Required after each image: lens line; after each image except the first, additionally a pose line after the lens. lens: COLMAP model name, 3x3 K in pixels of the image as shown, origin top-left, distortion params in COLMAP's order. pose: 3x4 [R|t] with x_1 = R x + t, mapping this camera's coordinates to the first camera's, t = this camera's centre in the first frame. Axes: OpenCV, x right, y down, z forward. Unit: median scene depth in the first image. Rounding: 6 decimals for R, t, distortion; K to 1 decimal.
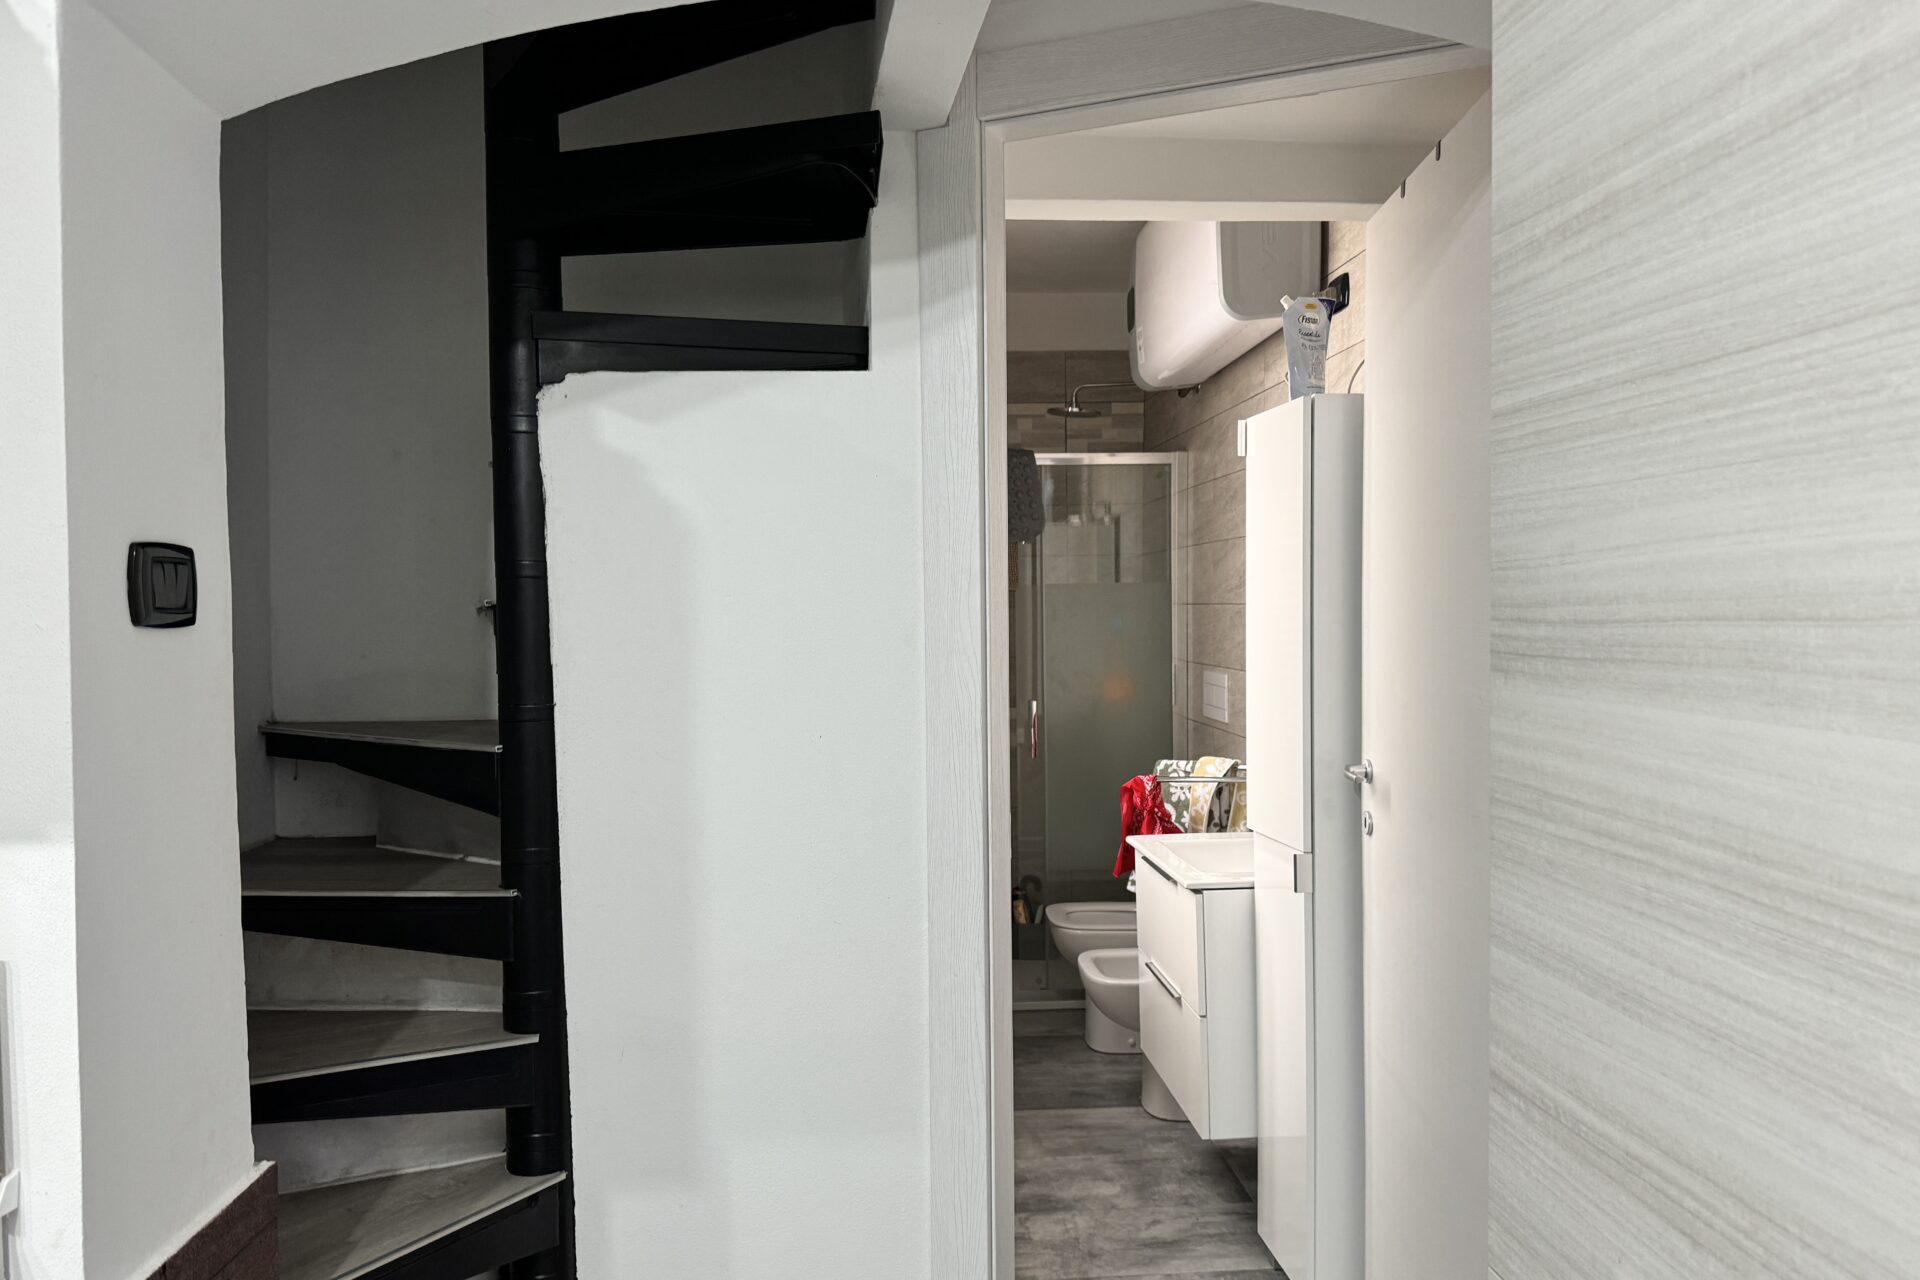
lens RADIAL K [[1327.4, 0, 960.0], [0, 1327.4, 640.0], [0, 0, 1]] dist [0.162552, -0.227138]
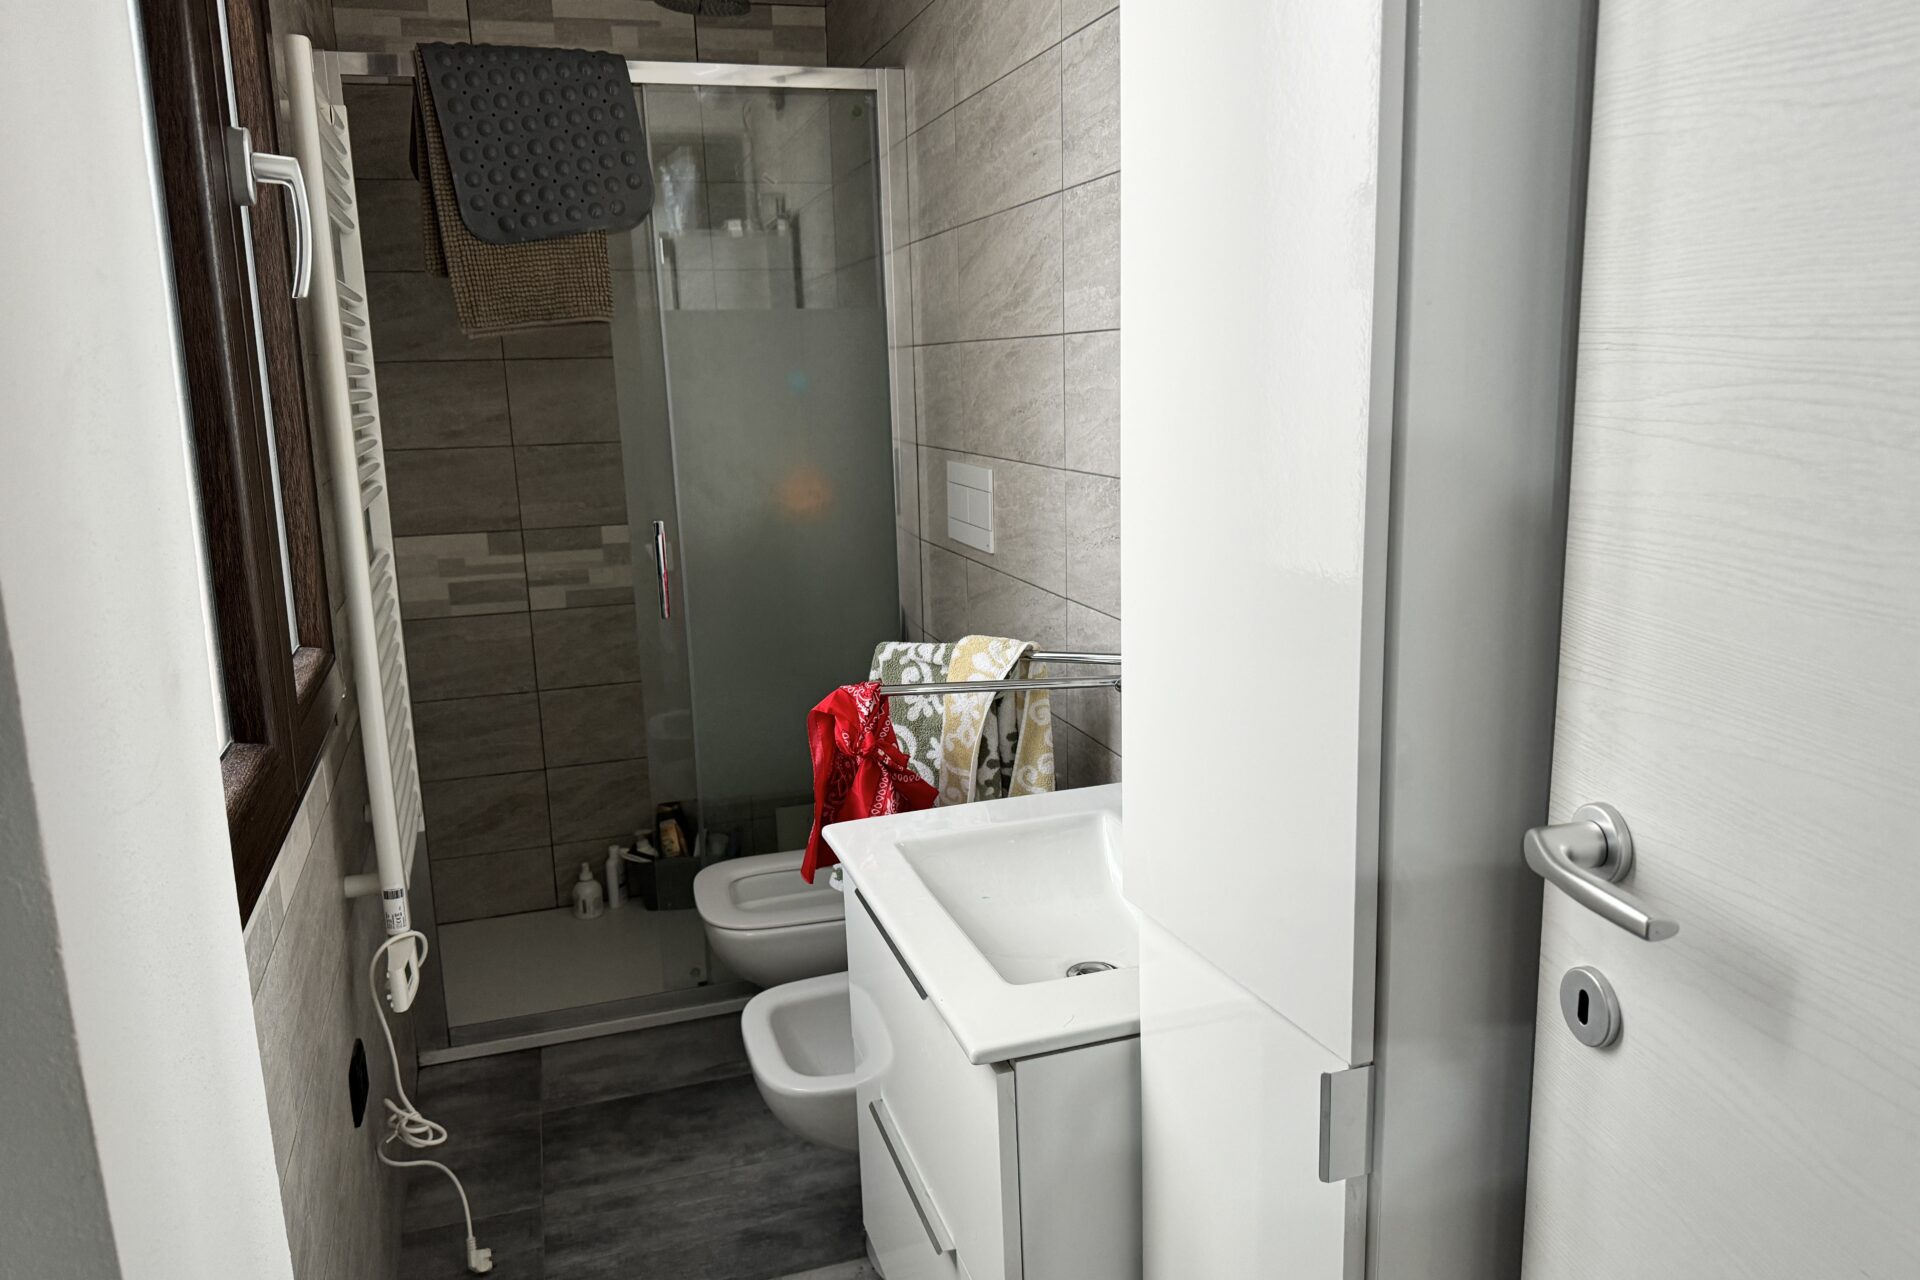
lens RADIAL K [[1327.4, 0, 960.0], [0, 1327.4, 640.0], [0, 0, 1]] dist [0.162552, -0.227138]
pose [[0.975493, -0.064017, 0.210511, 0.070317], [0.027367, 0.984611, 0.172604, -0.000445], [-0.218321, -0.162613, 0.962233, 0.497706]]
